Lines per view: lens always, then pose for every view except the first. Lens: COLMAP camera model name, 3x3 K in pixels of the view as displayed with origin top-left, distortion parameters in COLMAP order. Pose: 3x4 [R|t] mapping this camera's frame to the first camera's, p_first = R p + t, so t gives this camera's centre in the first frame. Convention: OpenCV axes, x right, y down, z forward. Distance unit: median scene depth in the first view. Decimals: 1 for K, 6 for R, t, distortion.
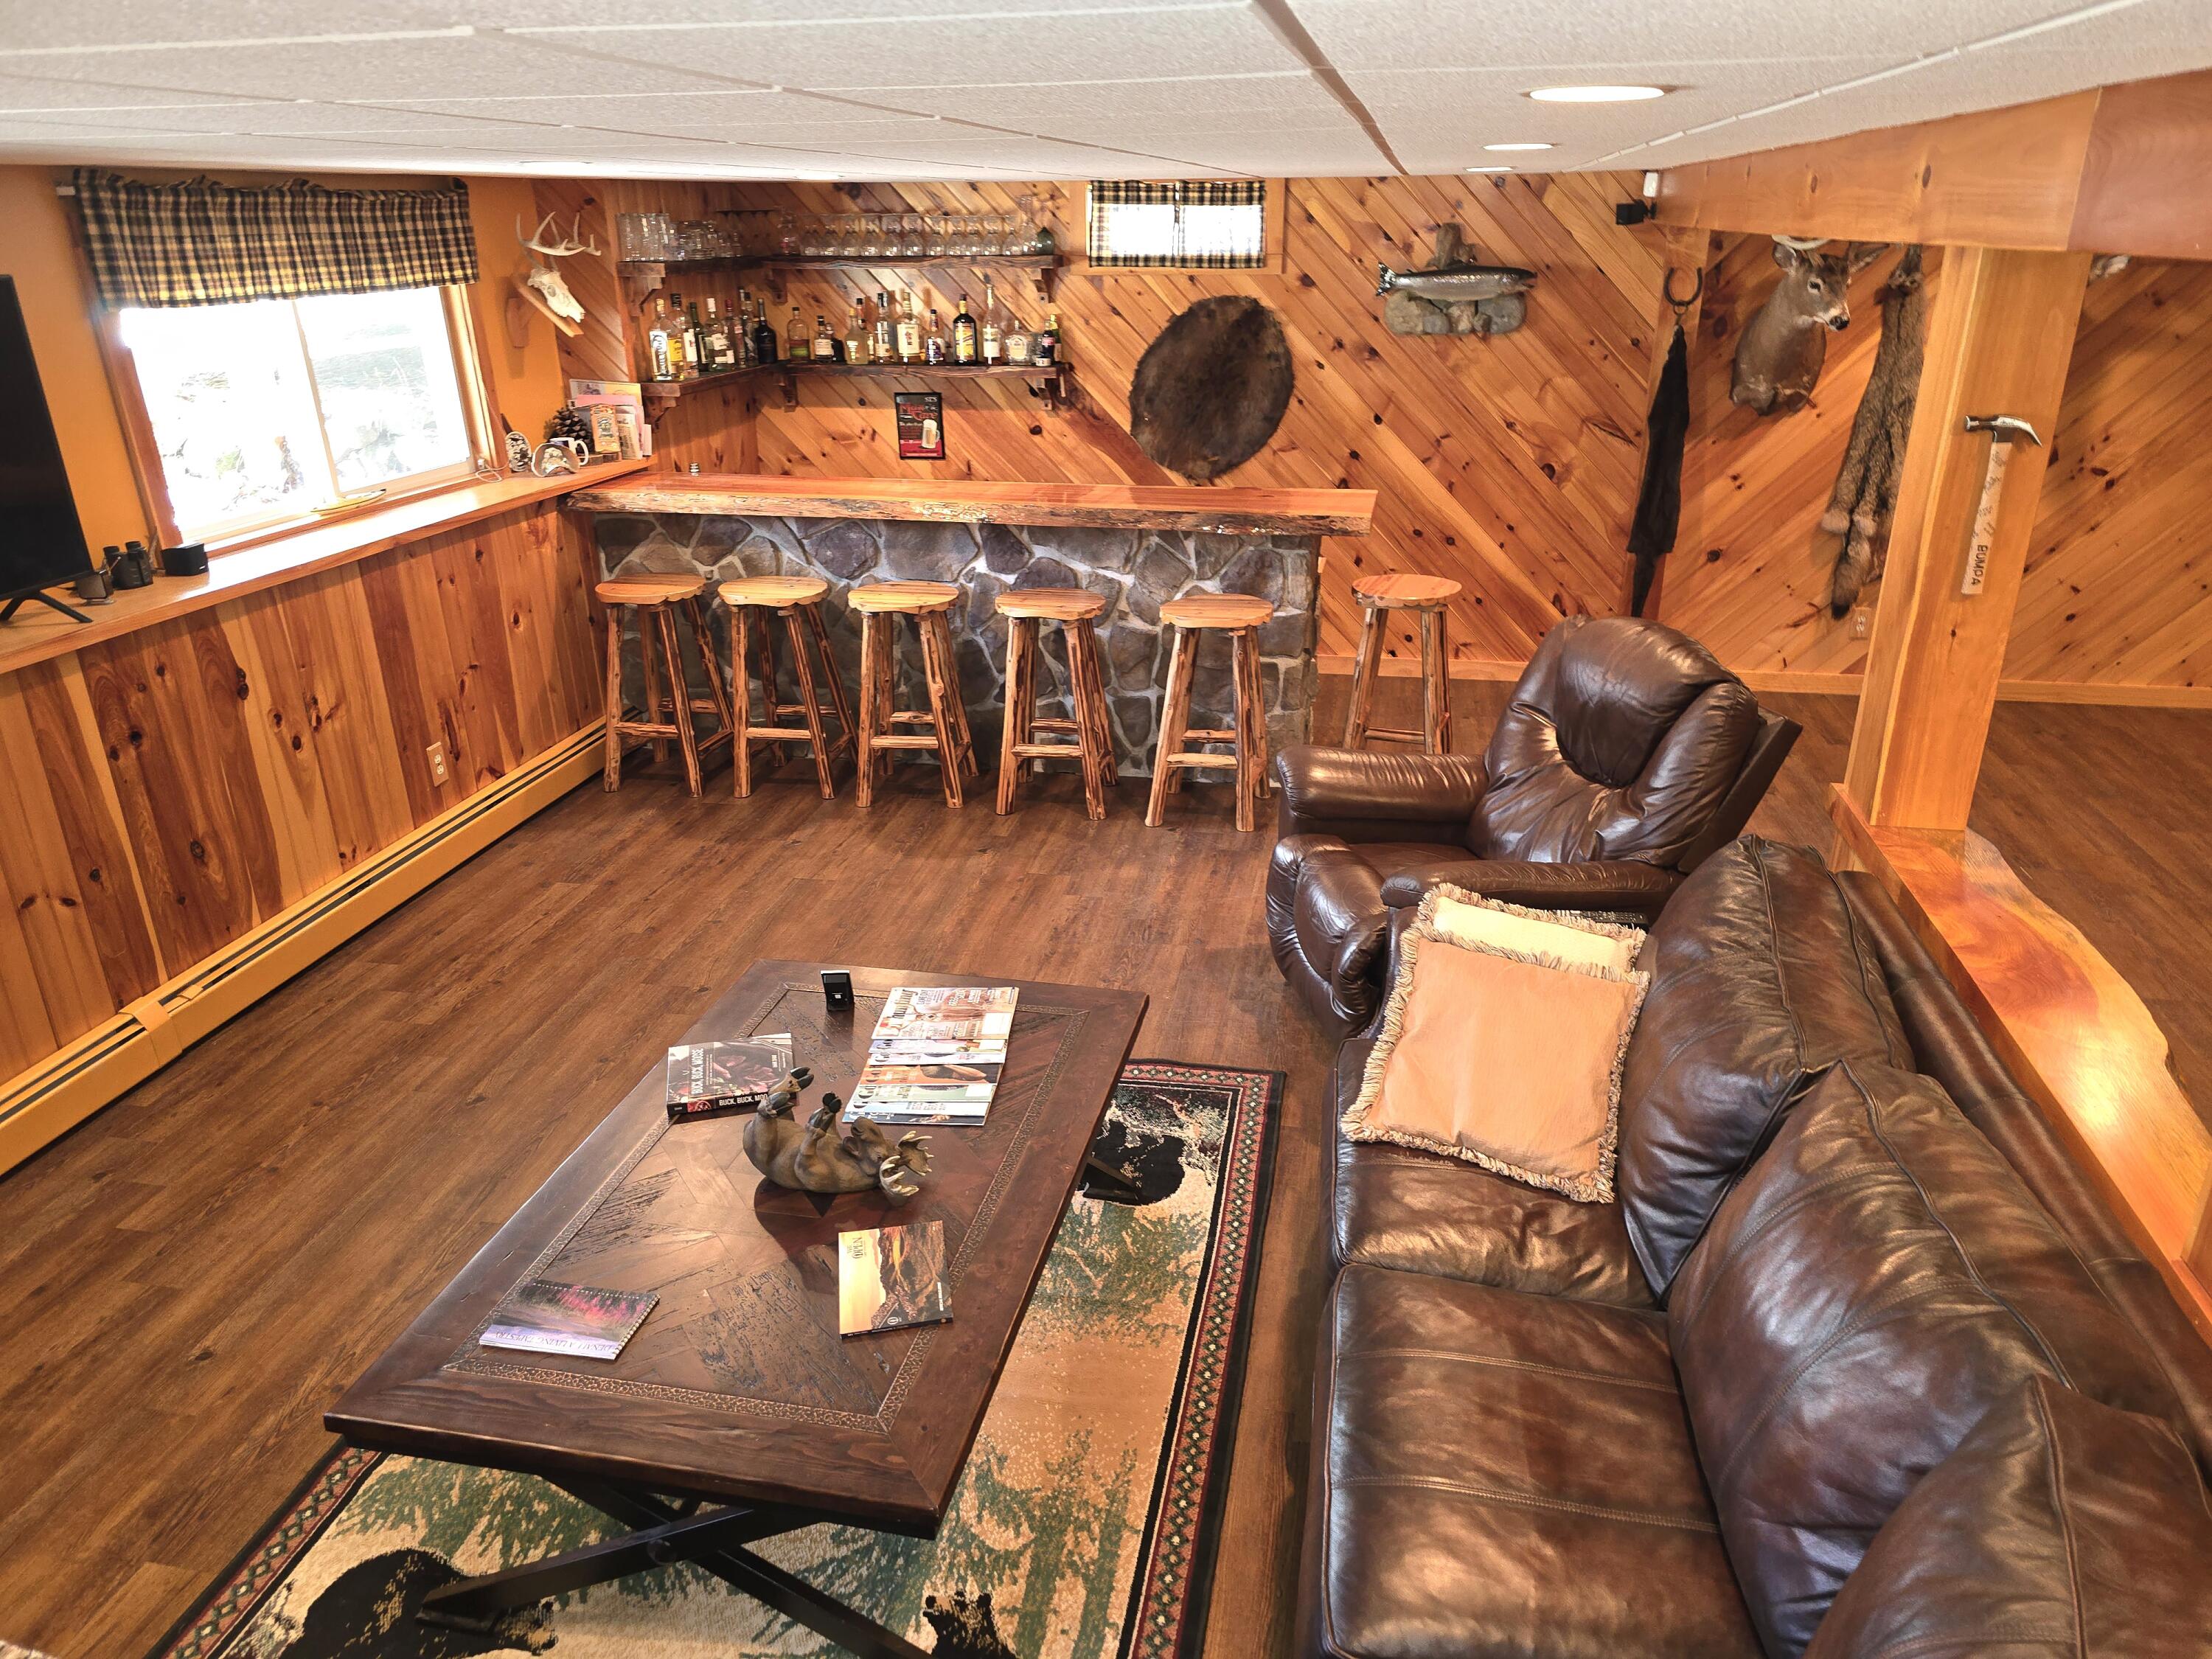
lens RADIAL K [[1497.0, 0, 1129.4], [0, 1497.0, 842.0], [0, 0, 1]] dist [0.059856, -0.059575]
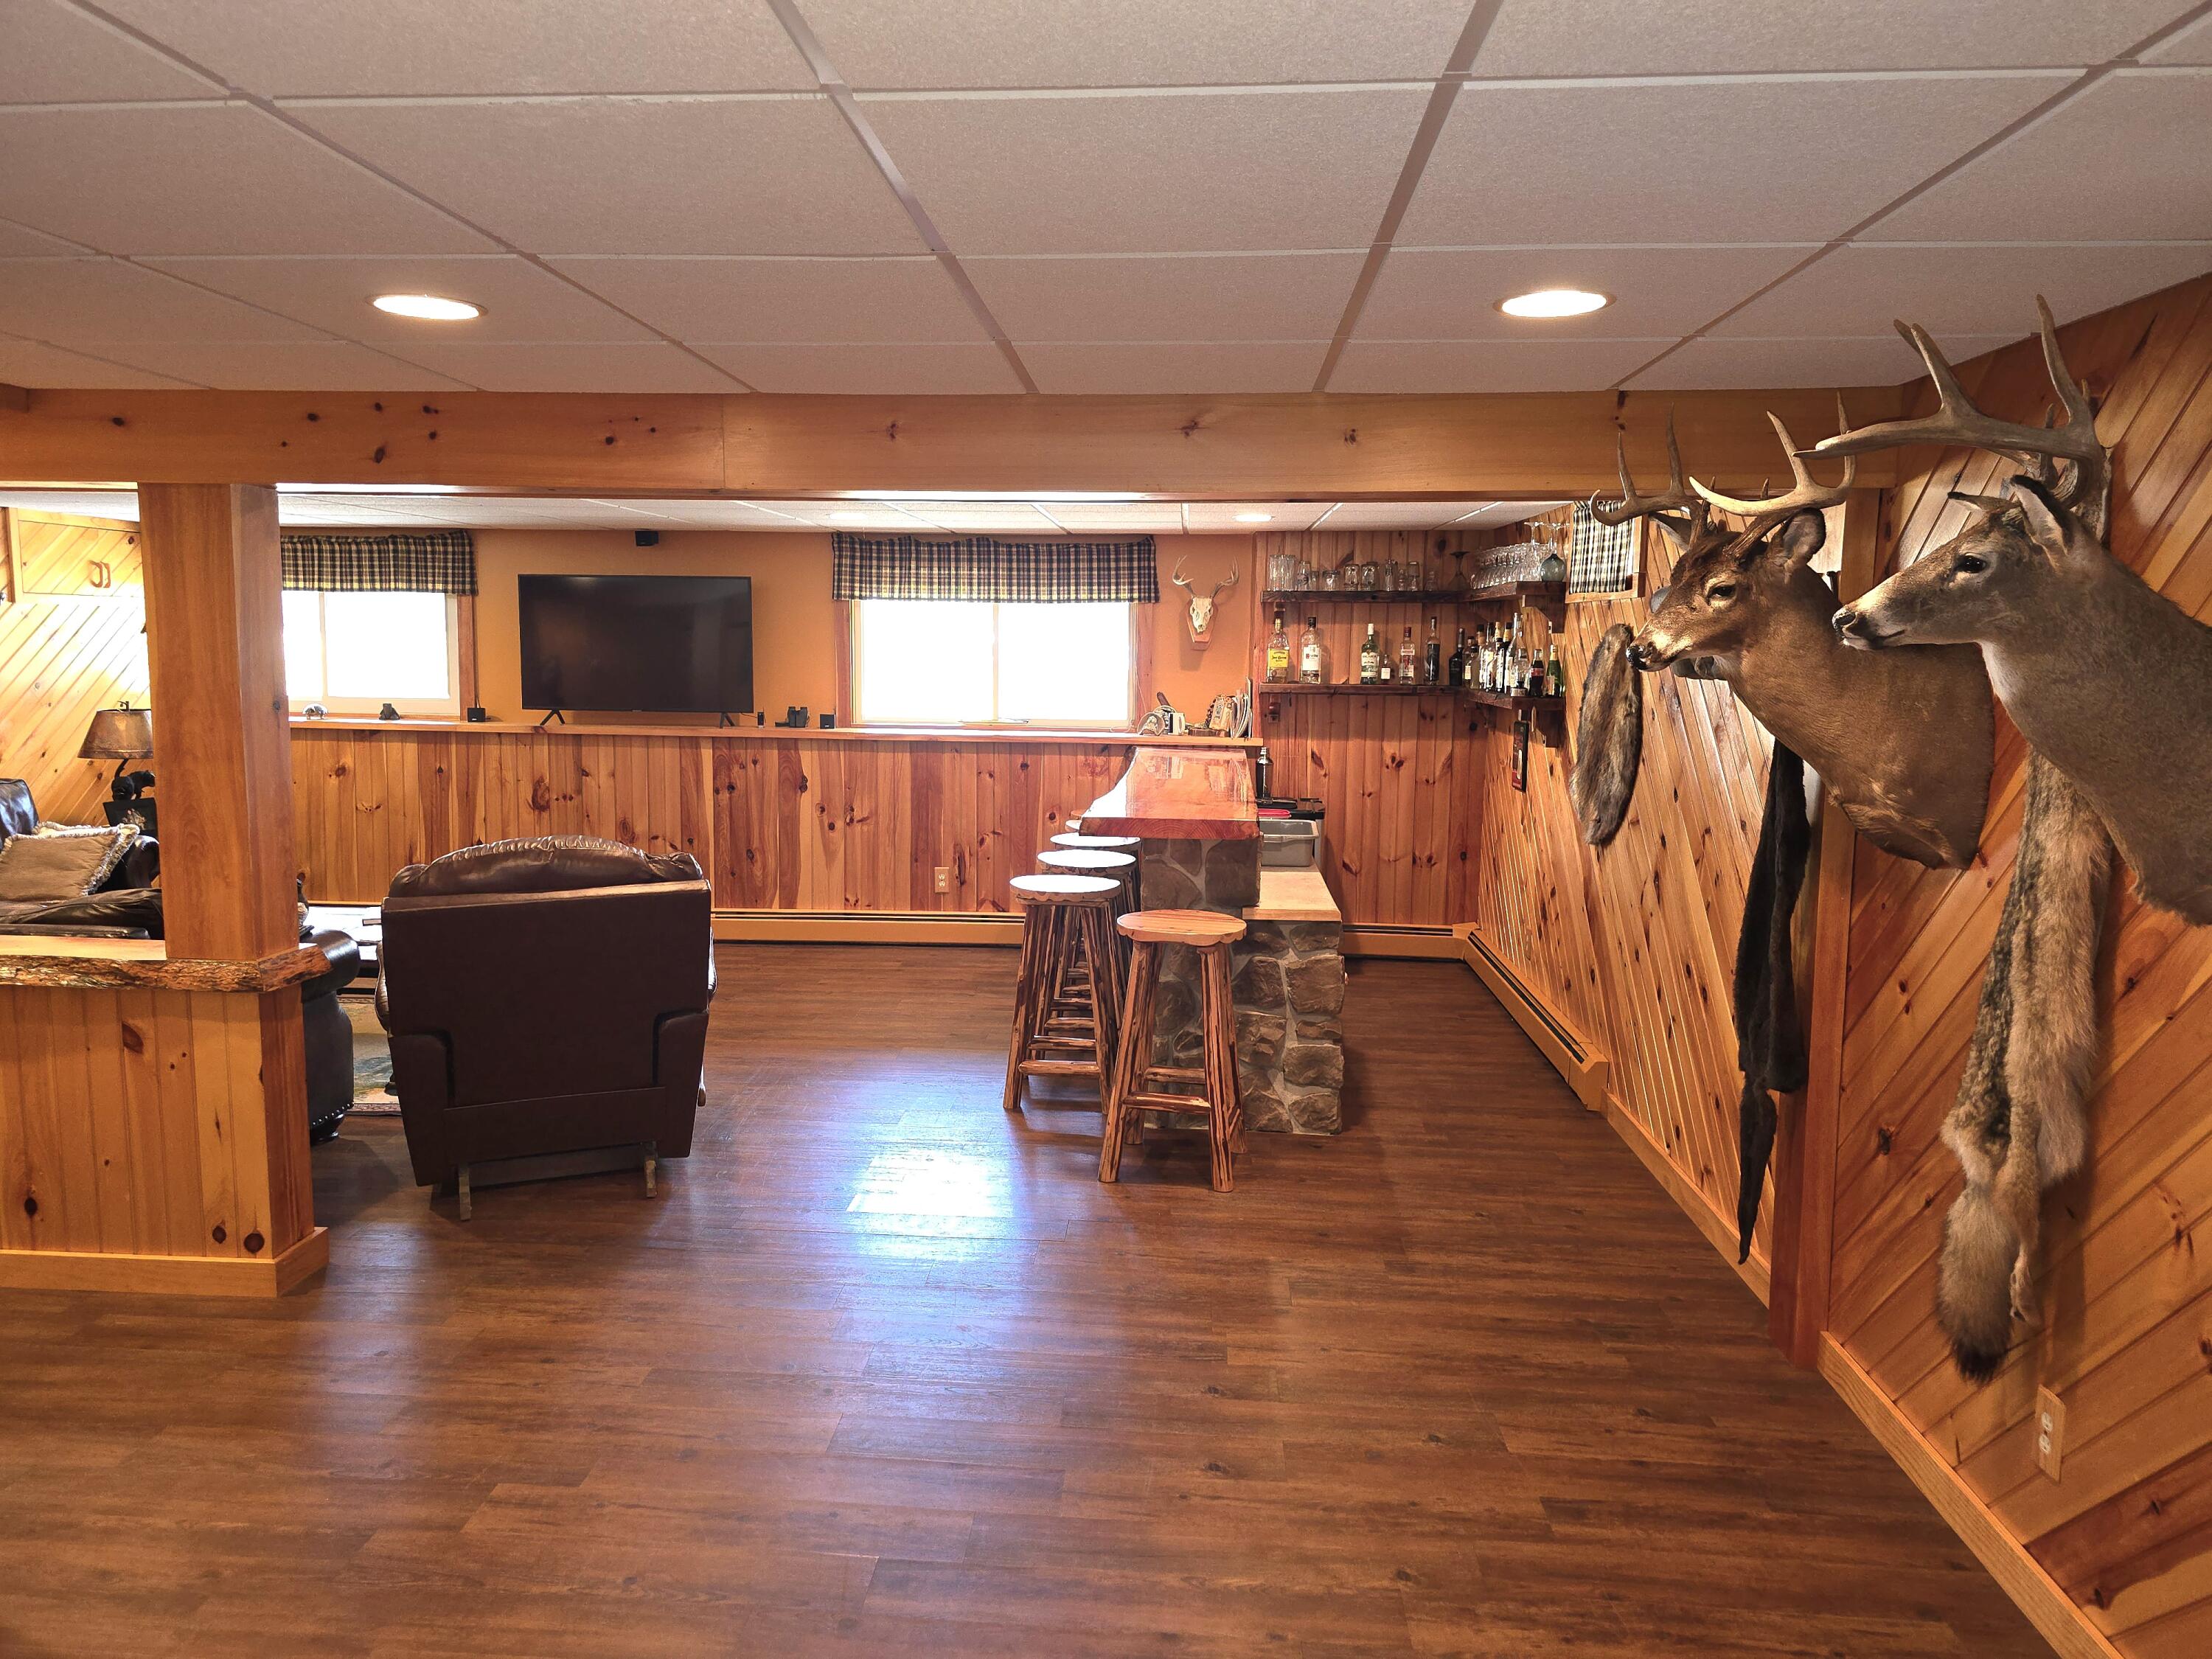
lens RADIAL K [[1497.0, 0, 1051.7], [0, 1497.0, 789.1], [0, 0, 1]] dist [0.059856, -0.059575]
pose [[0.108568, 0.117006, -0.987179, 1.011826], [-0.393186, 0.917126, 0.065461, -0.267540], [0.913027, 0.381038, 0.145576, 0.790005]]
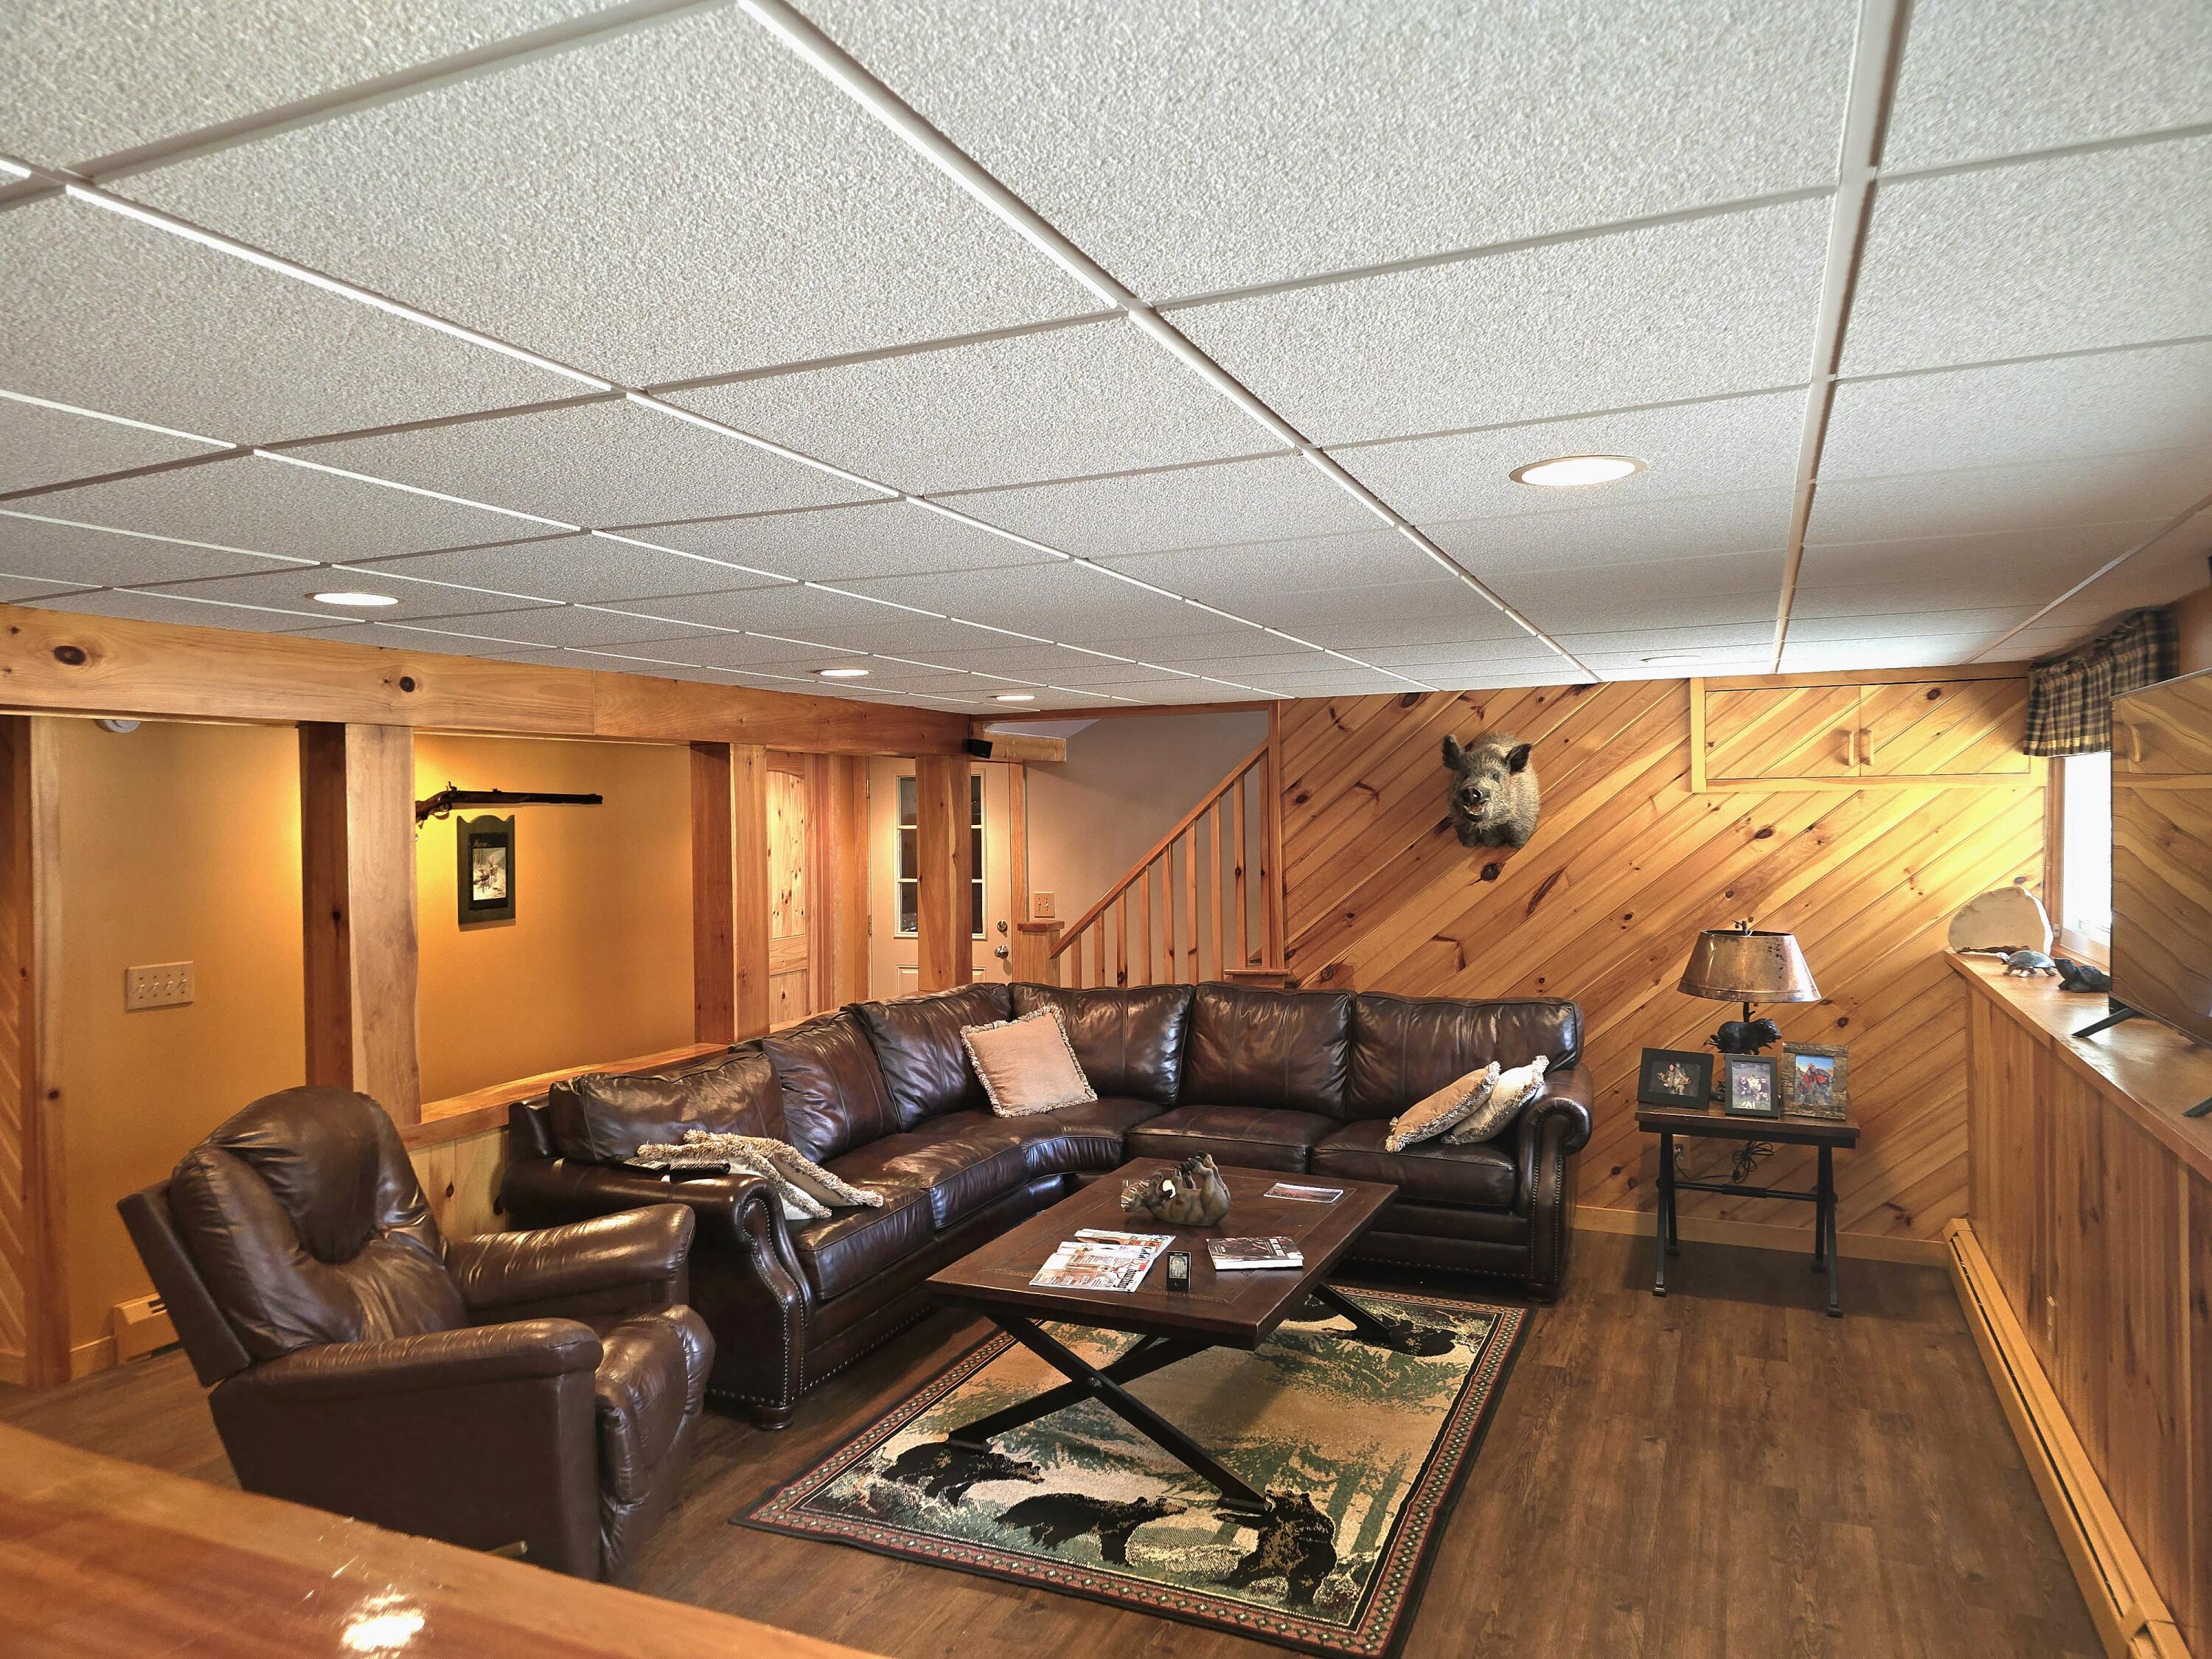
lens RADIAL K [[1497.0, 0, 1106.8], [0, 1497.0, 830.0], [0, 0, 1]] dist [0.059856, -0.059575]
pose [[-0.976133, 0.024578, 0.215776, -0.240226], [0.107863, 0.917231, 0.383474, -0.407518], [-0.188492, 0.397596, -0.897991, 1.152859]]
